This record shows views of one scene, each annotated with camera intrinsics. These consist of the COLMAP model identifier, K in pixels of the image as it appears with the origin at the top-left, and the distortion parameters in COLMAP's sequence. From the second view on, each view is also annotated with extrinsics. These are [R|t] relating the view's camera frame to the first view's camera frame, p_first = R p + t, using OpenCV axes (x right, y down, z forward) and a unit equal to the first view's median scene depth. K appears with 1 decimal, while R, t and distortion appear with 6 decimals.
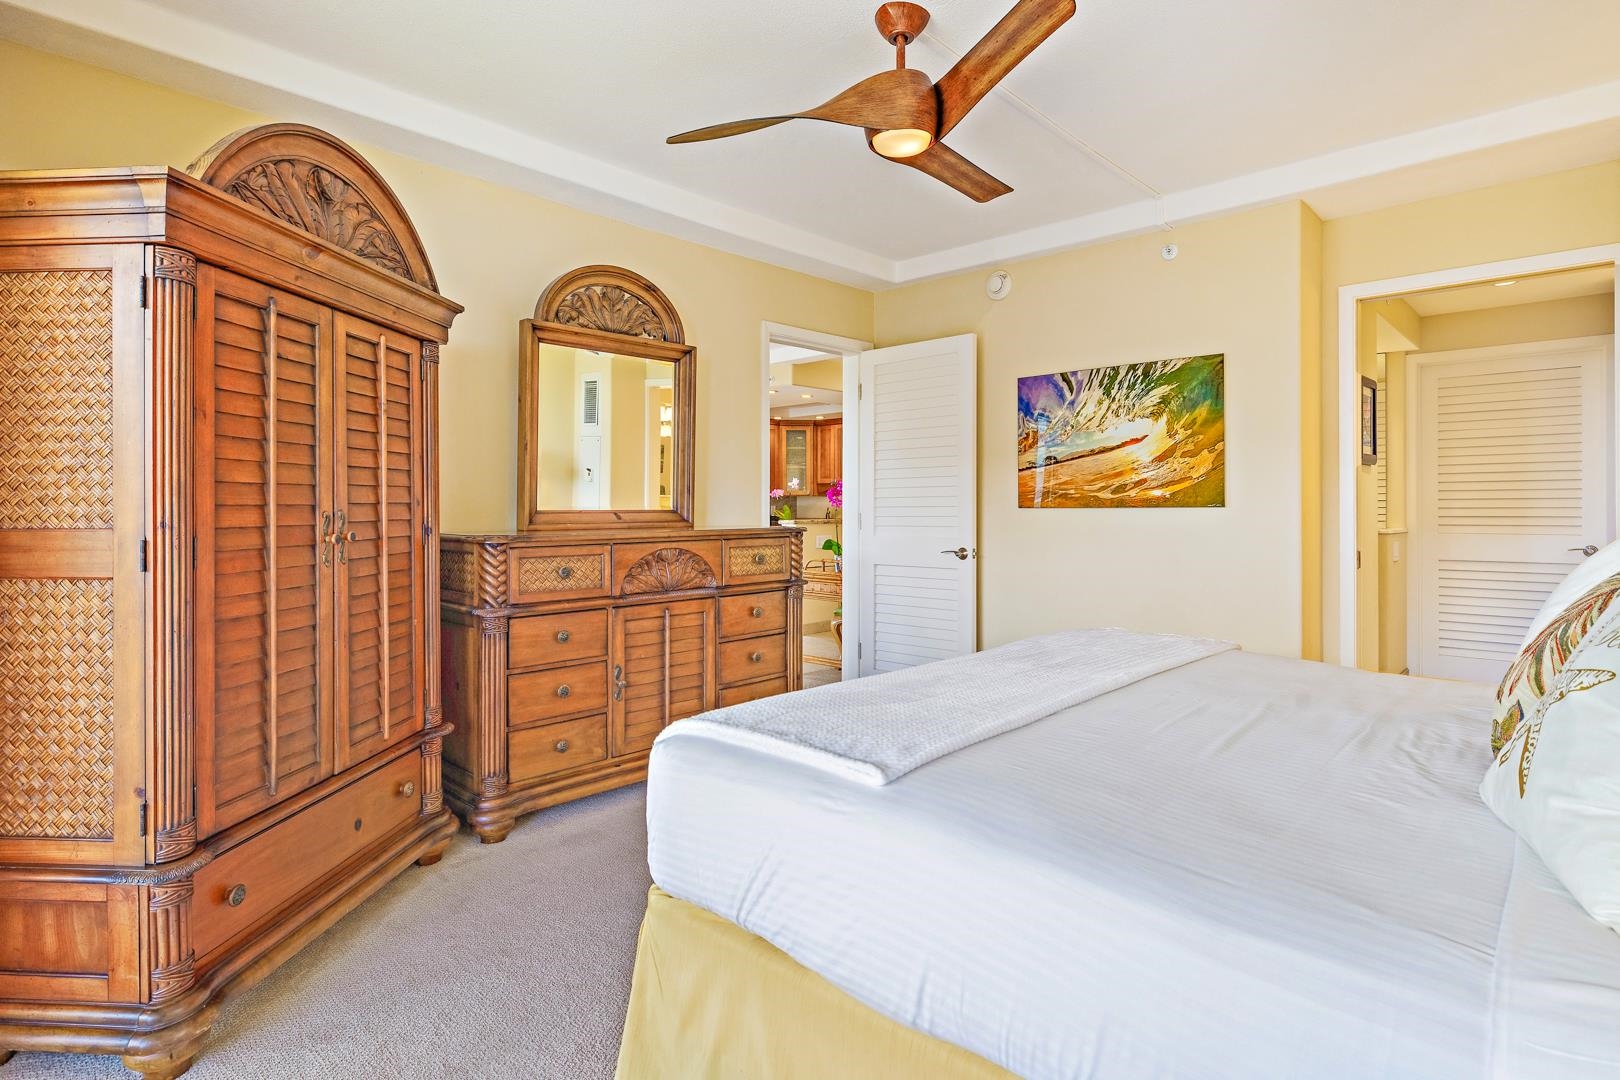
lens RADIAL K [[844.5, 0, 809.7], [0, 844.5, 507.2], [0, 0, 1]] dist [0.000182, -0.000036]
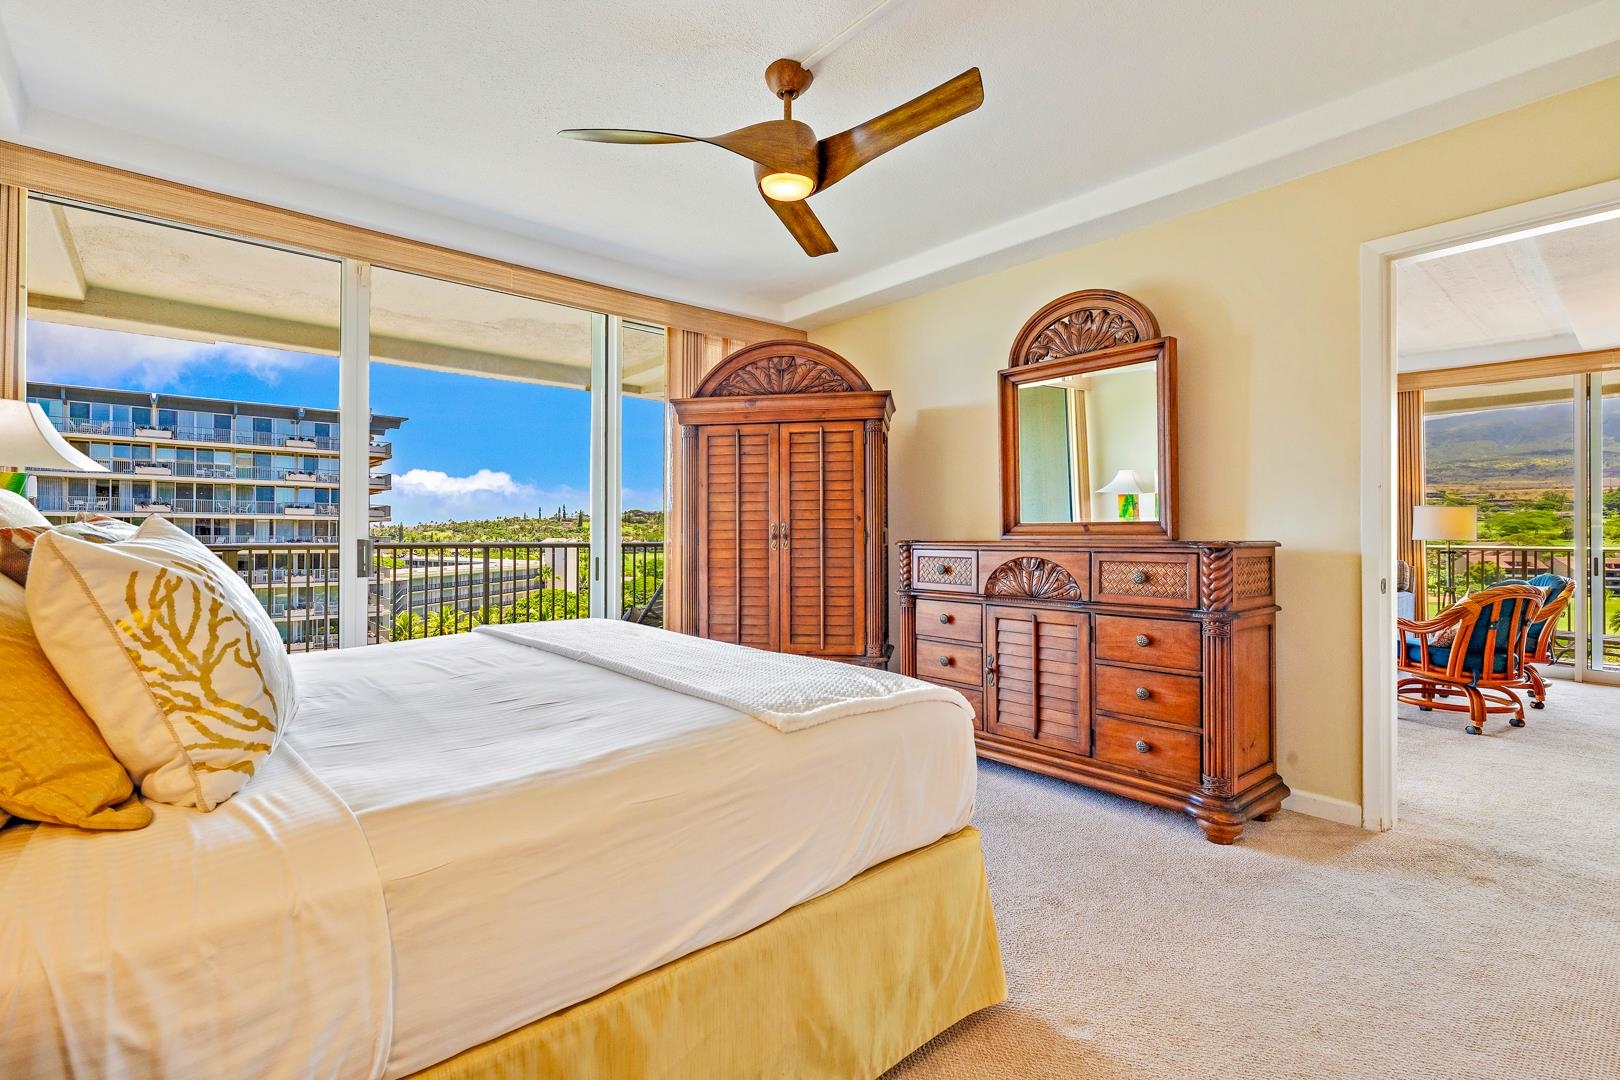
lens RADIAL K [[723.0, 0, 810.0], [0, 723.0, 540.0], [0, 0, 1]] dist [-0.000509, -0.000010]
pose [[-0.101393, 0.005736, -0.994830, 0.774235], [-0.001326, 0.999982, 0.005901, 0.023069], [0.994846, 0.001917, -0.101383, 0.835310]]
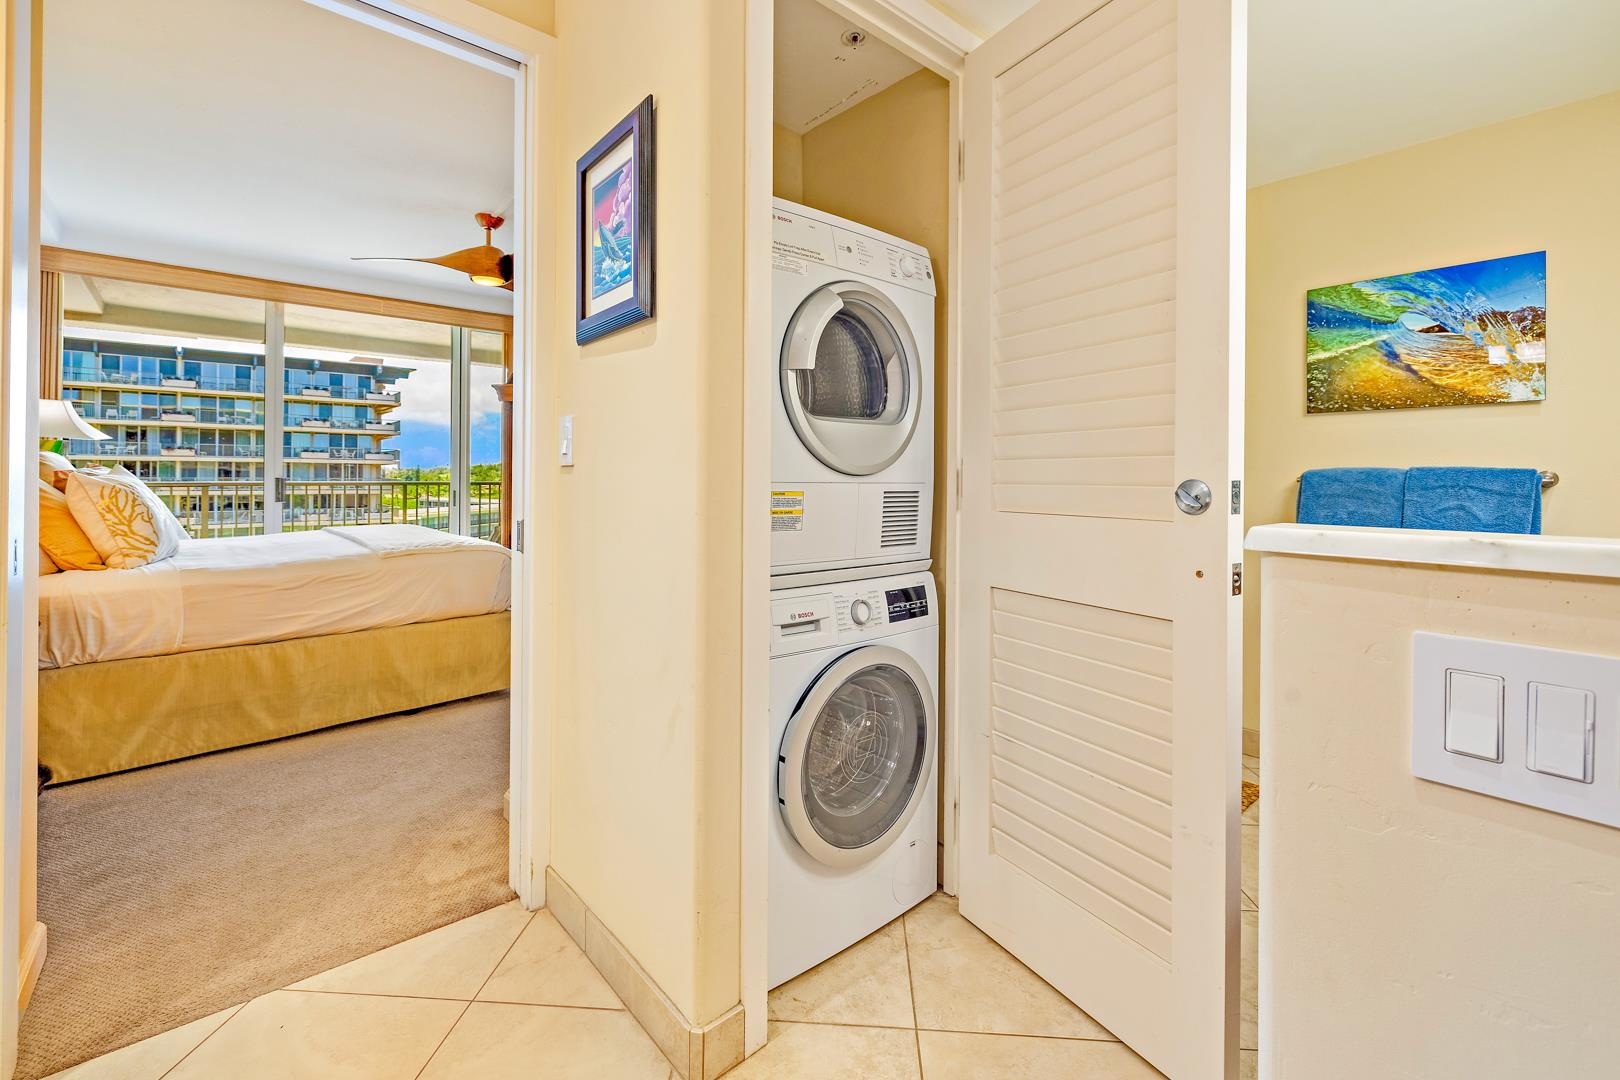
lens RADIAL K [[692.7, 0, 812.9], [0, 692.7, 483.0], [0, 0, 1]] dist [0.000386, -0.000218]
pose [[-0.101218, 0.006058, -0.994846, 1.235696], [-0.002439, 0.999977, 0.006338, 0.027693], [0.994861, 0.003068, -0.101201, 1.446010]]
